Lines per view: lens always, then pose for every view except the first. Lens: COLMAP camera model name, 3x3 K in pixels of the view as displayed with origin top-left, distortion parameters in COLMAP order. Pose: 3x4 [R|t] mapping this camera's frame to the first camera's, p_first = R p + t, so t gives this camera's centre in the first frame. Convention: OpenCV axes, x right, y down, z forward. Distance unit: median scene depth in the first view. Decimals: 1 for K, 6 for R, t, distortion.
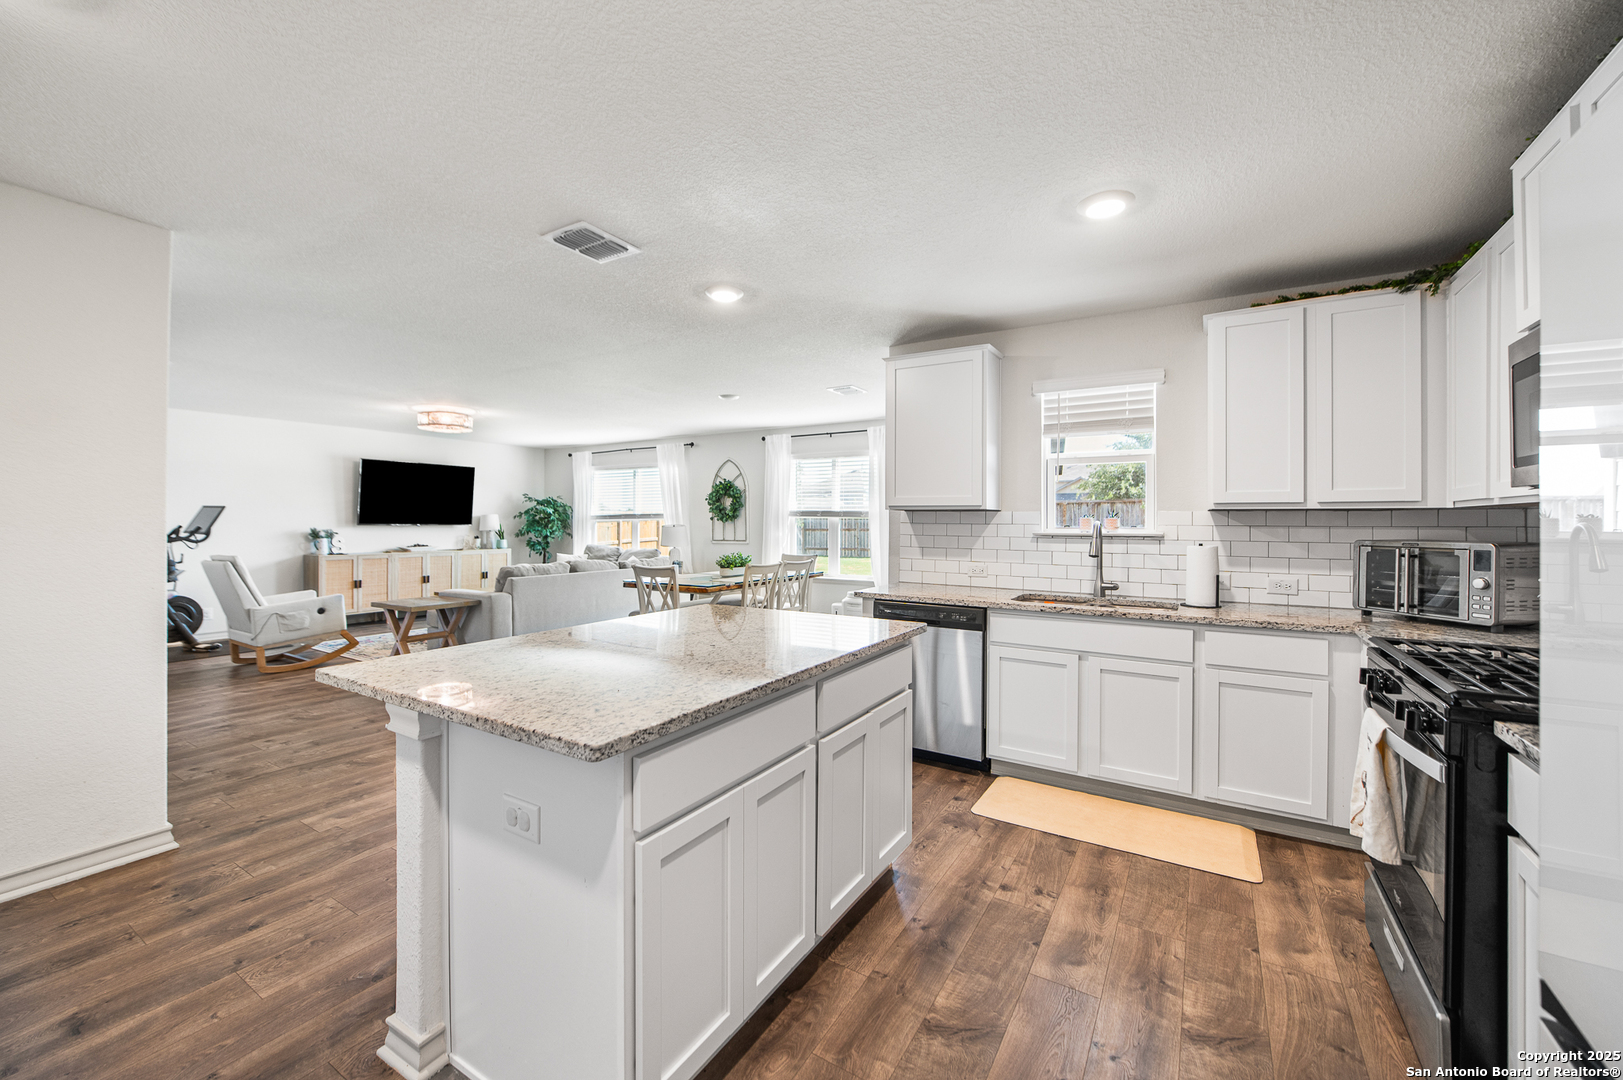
lens RADIAL K [[639.0, 0, 821.9], [0, 639.0, 513.1], [0, 0, 1]] dist [-0.004461, -0.000220]
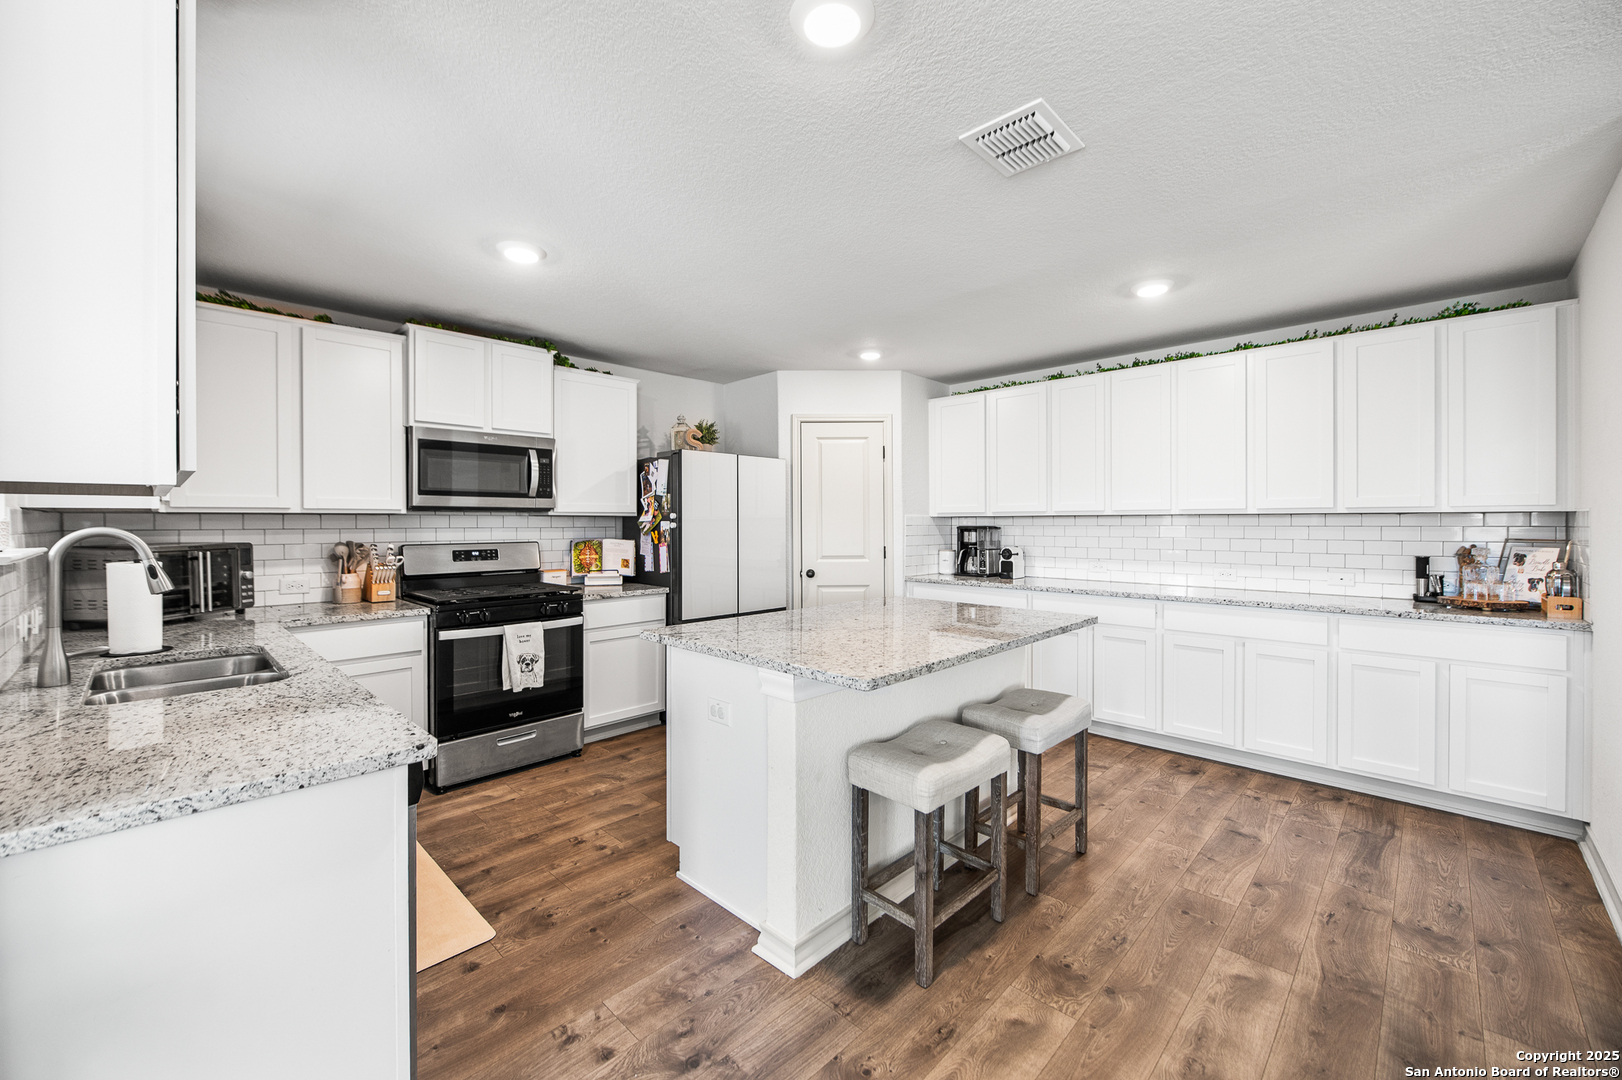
lens RADIAL K [[637.7, 0, 811.7], [0, 637.7, 525.3], [0, 0, 1]] dist [-0.003180, -0.000078]
pose [[-0.970998, -0.001898, 0.239079, -0.278196], [-0.002851, 0.999989, -0.003640, 0.012469], [-0.239069, -0.004216, -0.970993, 1.619398]]
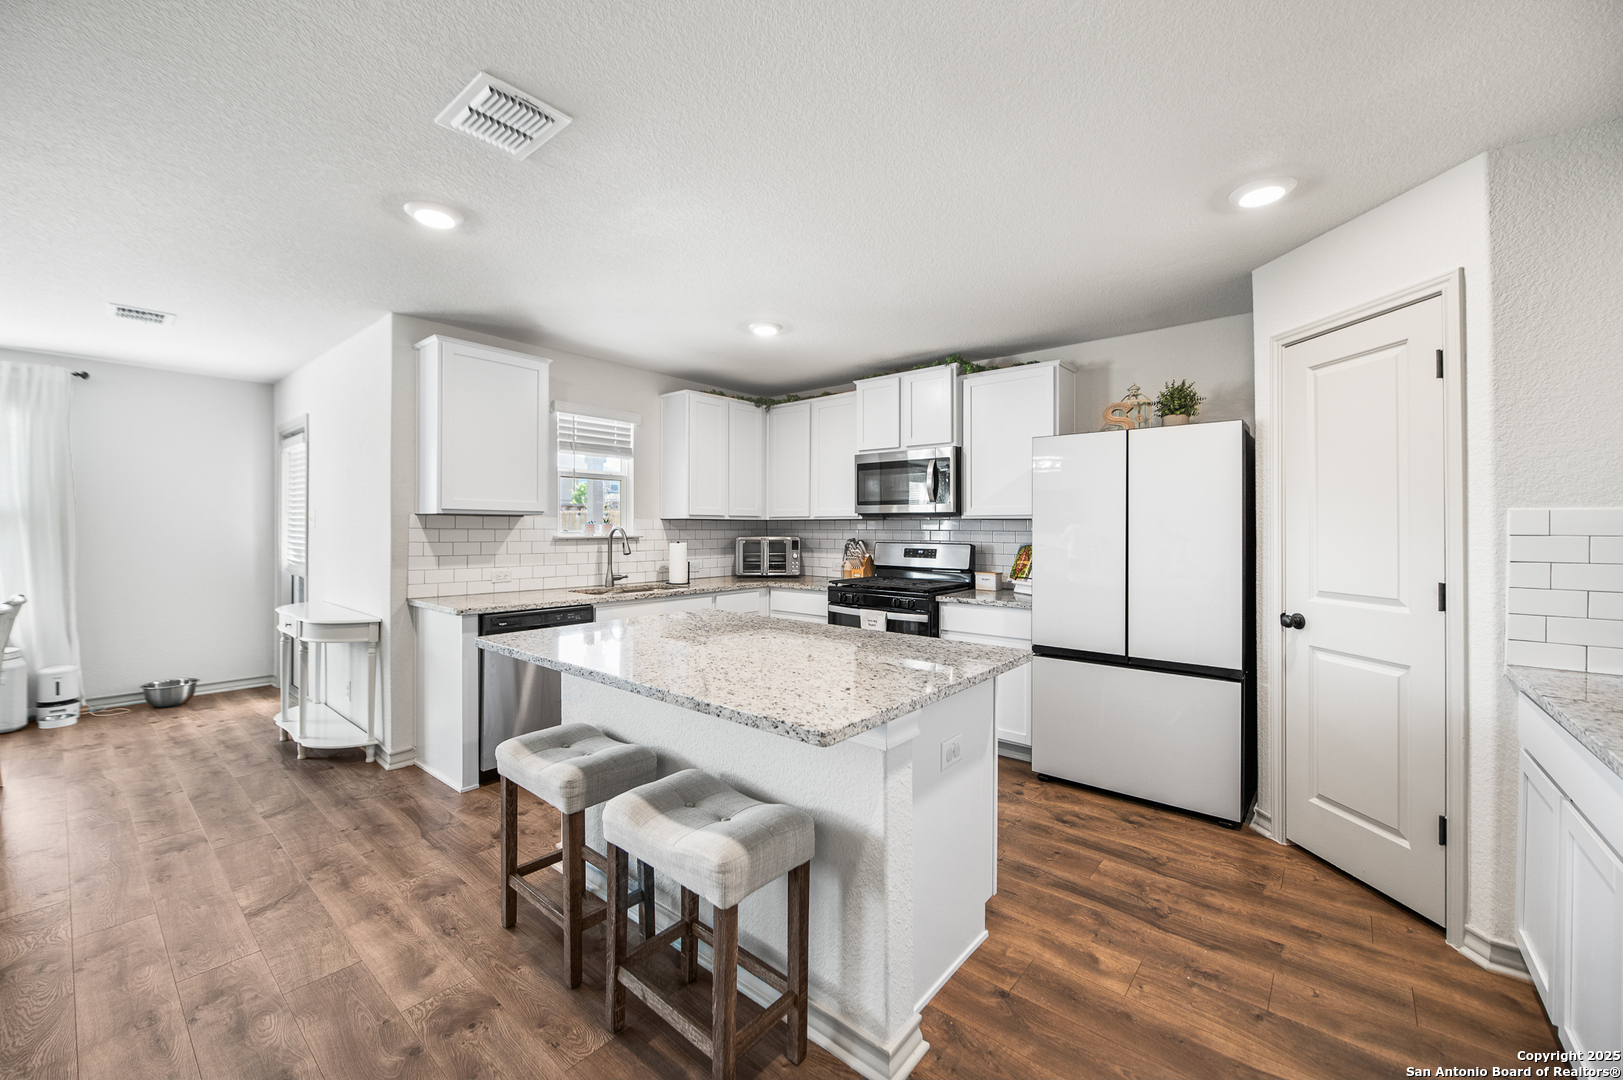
lens RADIAL K [[639.0, 0, 789.0], [0, 639.0, 523.5], [0, 0, 1]] dist [-0.004461, -0.000220]
pose [[0.176948, 0.004769, 0.984209, -0.901530], [-0.013925, 0.999900, -0.002341, 0.005969], [-0.984122, -0.013290, 0.176997, 0.529868]]
